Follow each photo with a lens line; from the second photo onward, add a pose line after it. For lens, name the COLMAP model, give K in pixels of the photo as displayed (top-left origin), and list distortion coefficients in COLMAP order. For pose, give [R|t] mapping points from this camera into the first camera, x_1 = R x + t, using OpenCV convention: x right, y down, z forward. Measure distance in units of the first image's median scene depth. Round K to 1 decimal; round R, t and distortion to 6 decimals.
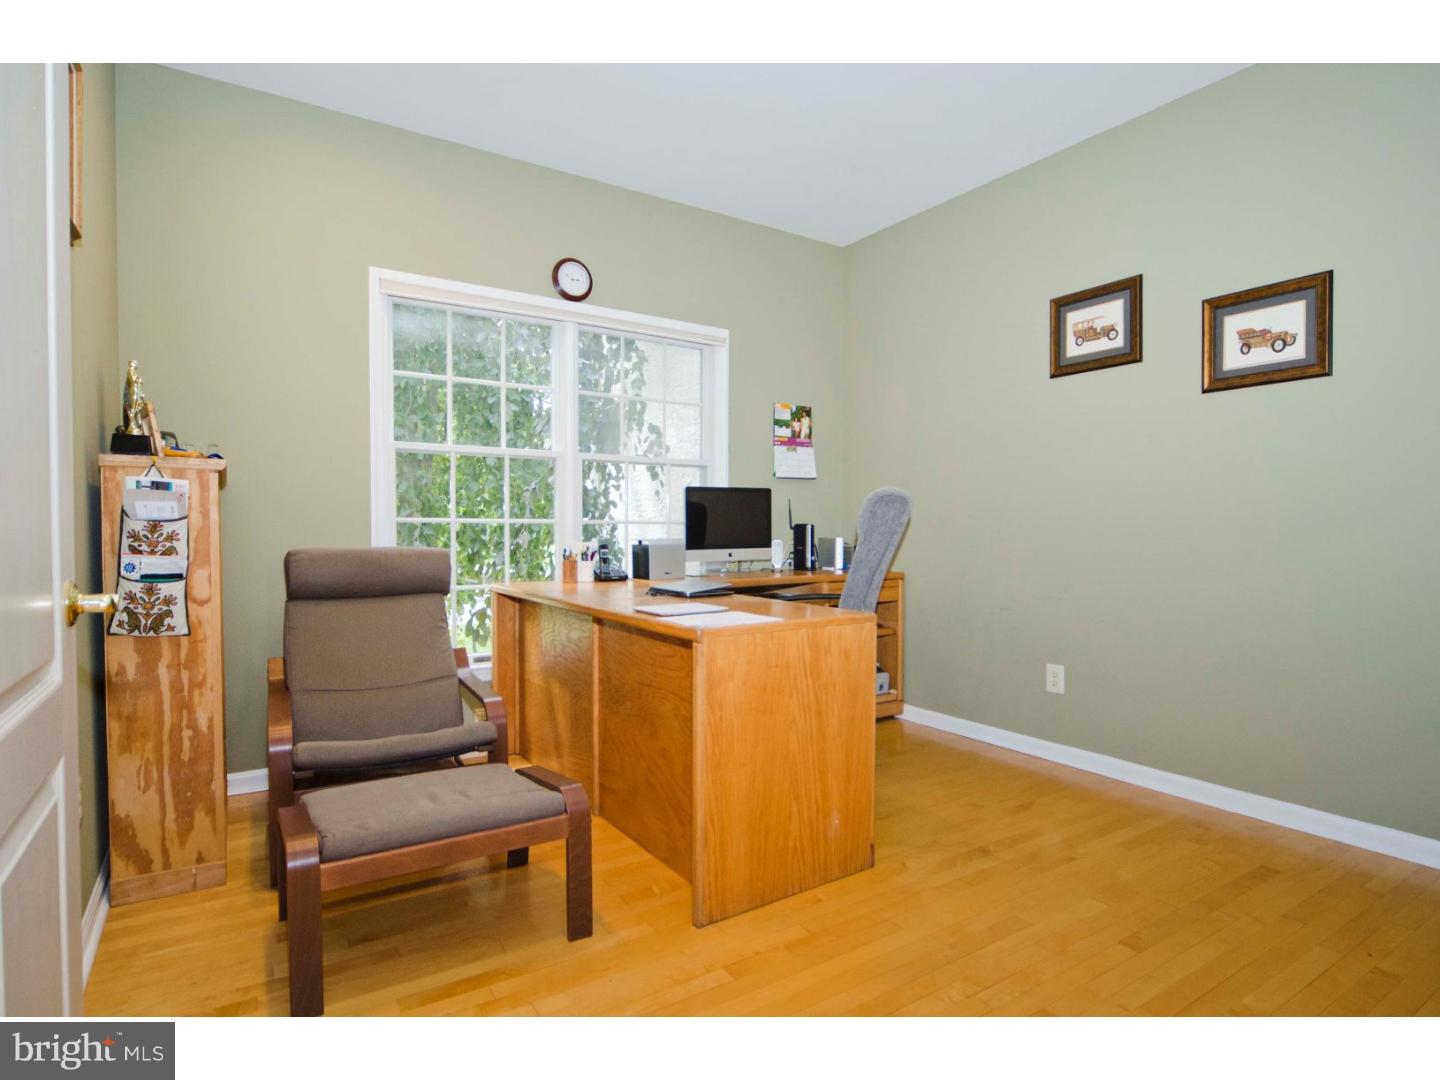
lens RADIAL K [[772.8, 0, 720.0], [0, 772.8, 537.3], [0, 0, 1]] dist [0.004755, 0.000415]
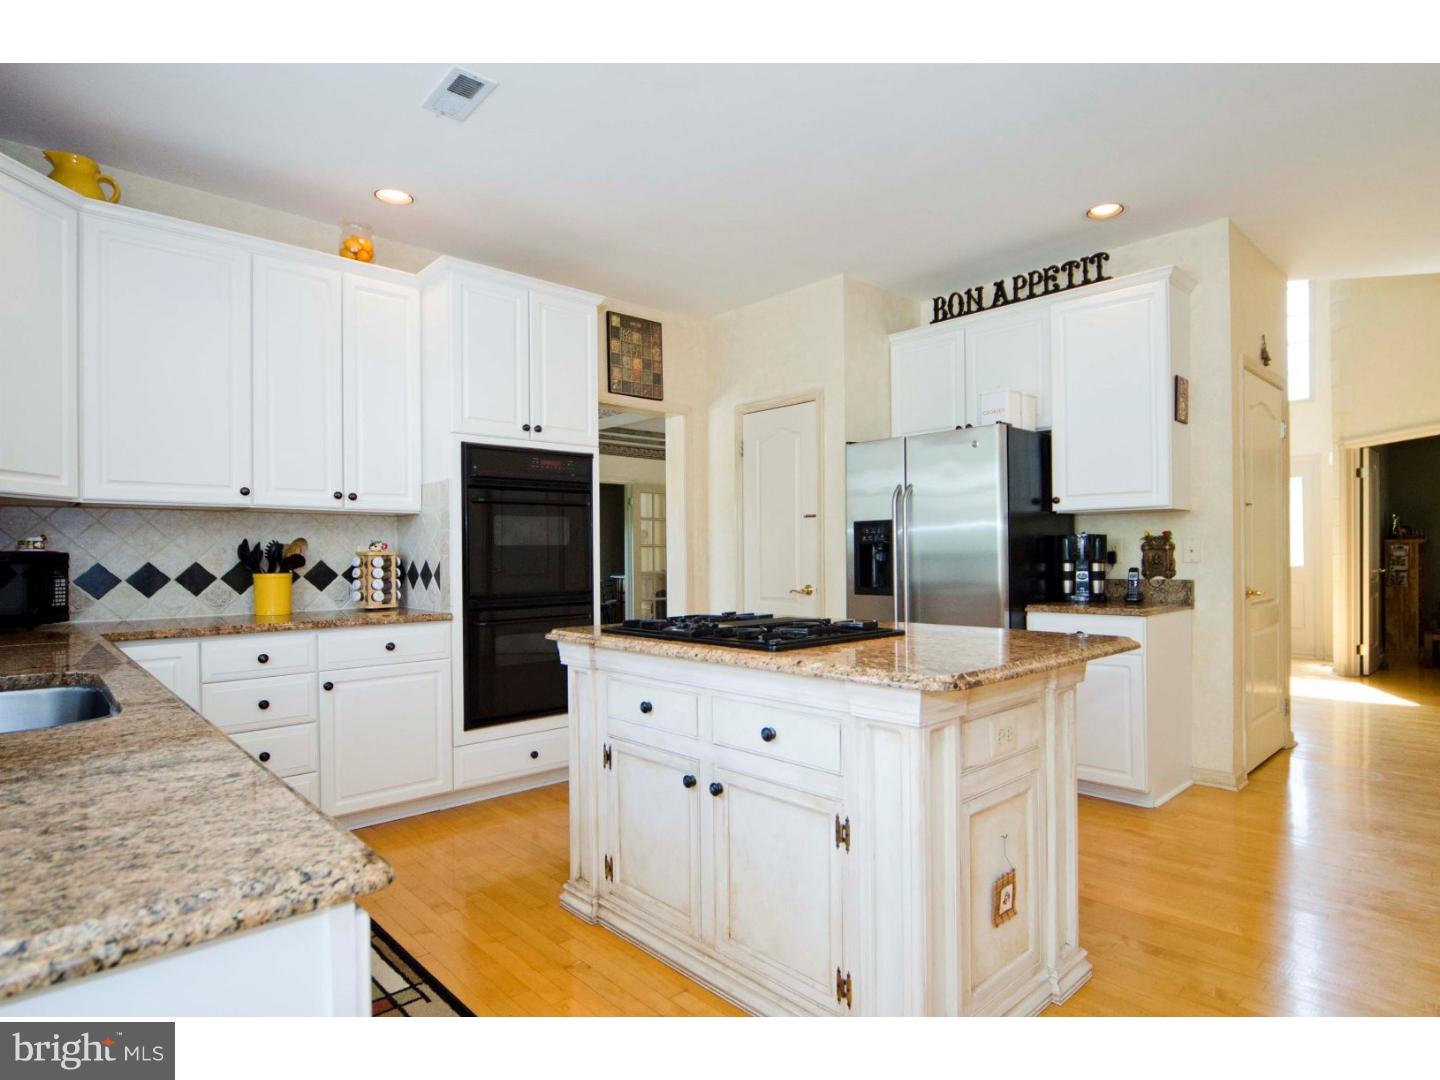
lens RADIAL K [[772.8, 0, 719.1], [0, 772.8, 569.8], [0, 0, 1]] dist [0.004755, 0.000415]
pose [[0.185073, 0.010918, -0.982664, 2.433378], [-0.015644, 0.999844, 0.008162, 0.066344], [0.982600, 0.013862, 0.185215, -3.032966]]
